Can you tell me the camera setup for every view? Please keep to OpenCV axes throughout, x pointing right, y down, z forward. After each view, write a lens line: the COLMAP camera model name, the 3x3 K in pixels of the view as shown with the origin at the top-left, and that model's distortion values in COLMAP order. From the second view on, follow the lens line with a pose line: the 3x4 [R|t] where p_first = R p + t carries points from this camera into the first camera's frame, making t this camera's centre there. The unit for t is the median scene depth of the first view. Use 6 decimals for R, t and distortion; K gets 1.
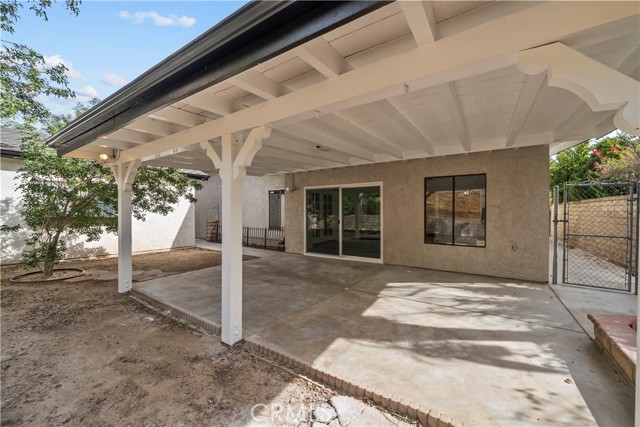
lens RADIAL K [[250.1, 0, 323.2], [0, 250.1, 213.0], [0, 0, 1]] dist [-0.001283, 0.000544]
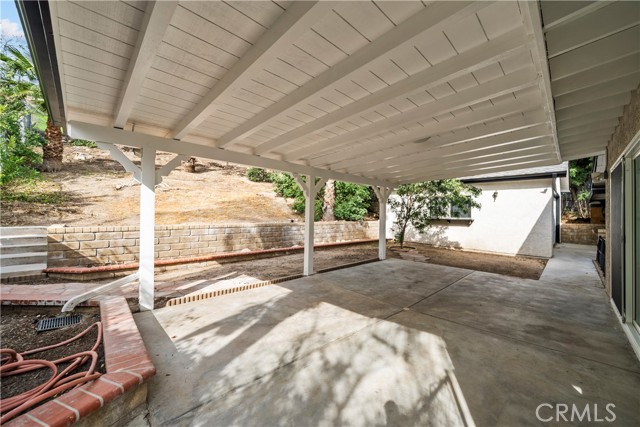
lens RADIAL K [[250.1, 0, 323.0], [0, 250.1, 213.3], [0, 0, 1]] dist [-0.001283, 0.000544]
pose [[-0.223471, -0.005550, -0.974695, 1.368765], [-0.023775, 0.999717, -0.000242, 0.005490], [0.974421, 0.023119, -0.223540, 1.337192]]
